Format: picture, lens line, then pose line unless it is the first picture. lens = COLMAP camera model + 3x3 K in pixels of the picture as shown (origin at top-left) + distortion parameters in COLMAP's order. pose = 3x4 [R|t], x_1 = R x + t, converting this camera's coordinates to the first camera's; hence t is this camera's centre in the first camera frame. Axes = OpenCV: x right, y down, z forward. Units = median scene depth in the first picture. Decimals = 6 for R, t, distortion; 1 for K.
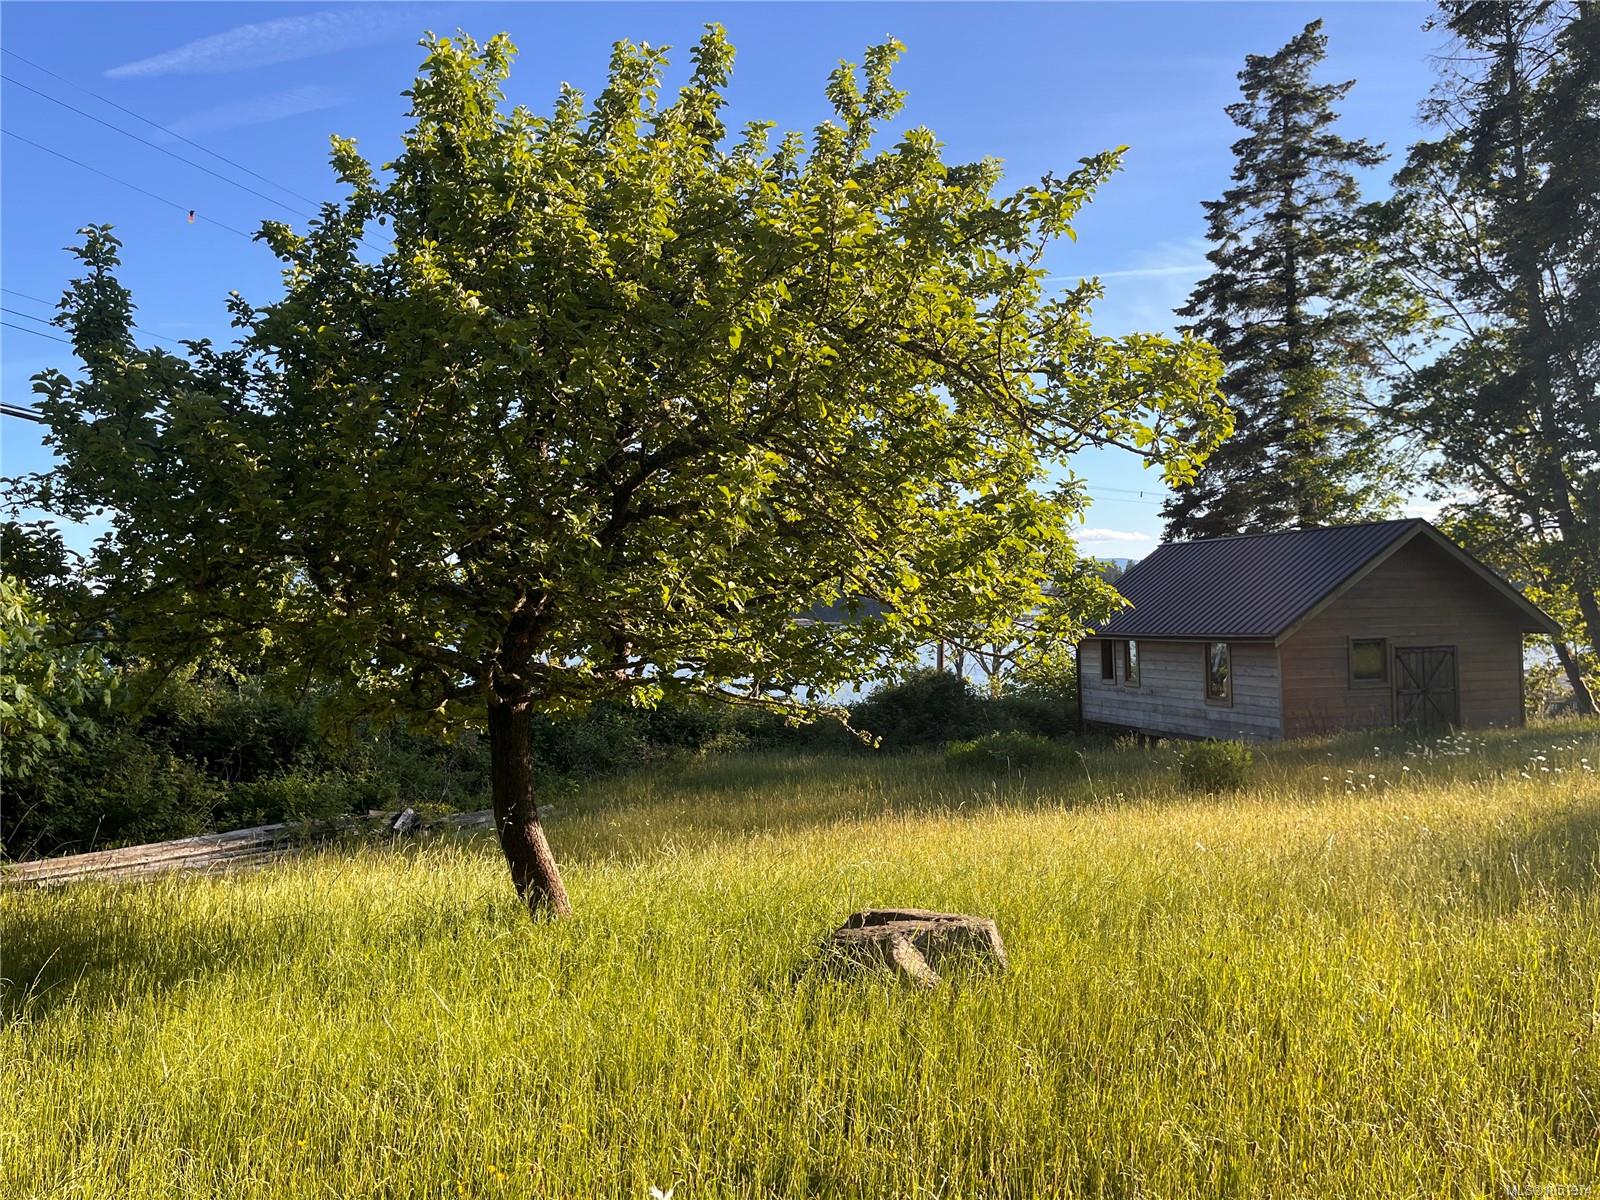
lens RADIAL K [[1227.4, 0, 798.4], [0, 1227.4, 607.9], [0, 0, 1]] dist [0.003898, -0.006577]
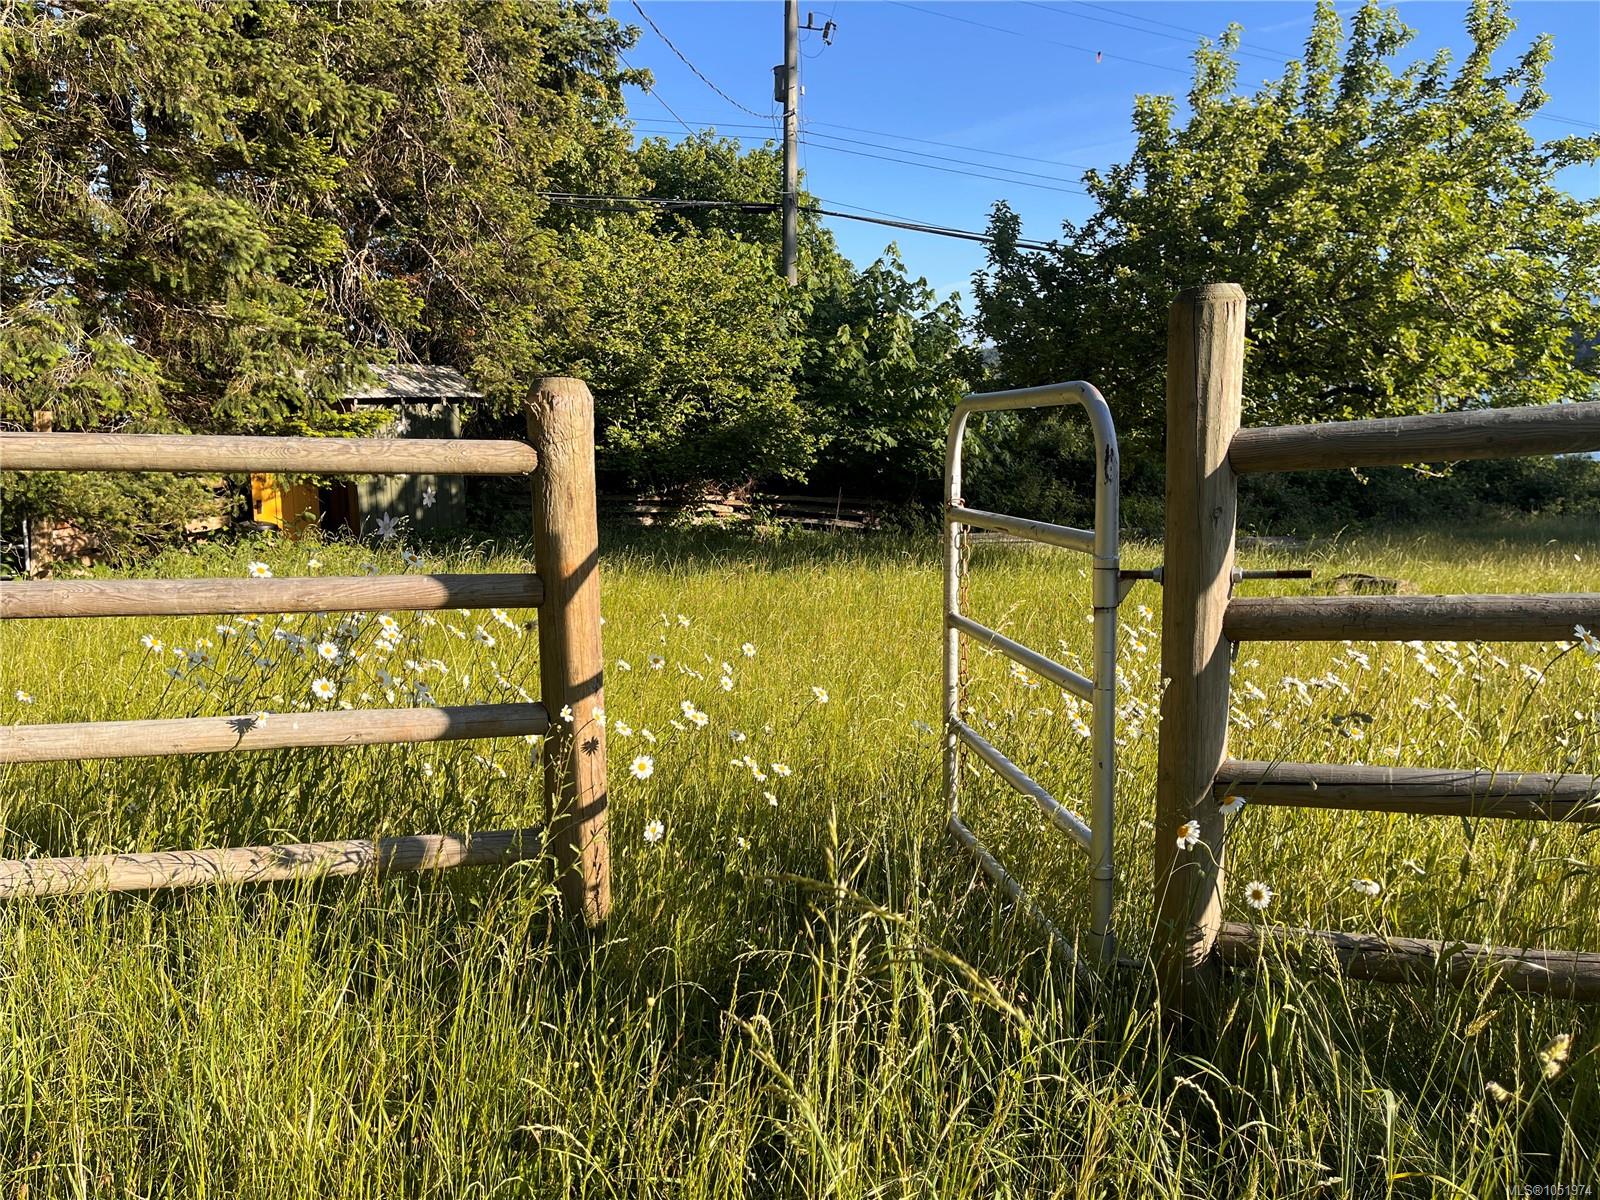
lens RADIAL K [[1227.4, 0, 799.1], [0, 1227.4, 598.5], [0, 0, 1]] dist [0.003898, -0.006577]
pose [[0.758050, 0.124926, -0.640120, 0.435476], [0.000510, 0.981370, 0.192129, -0.045742], [0.652197, -0.145969, 0.743863, -0.640510]]
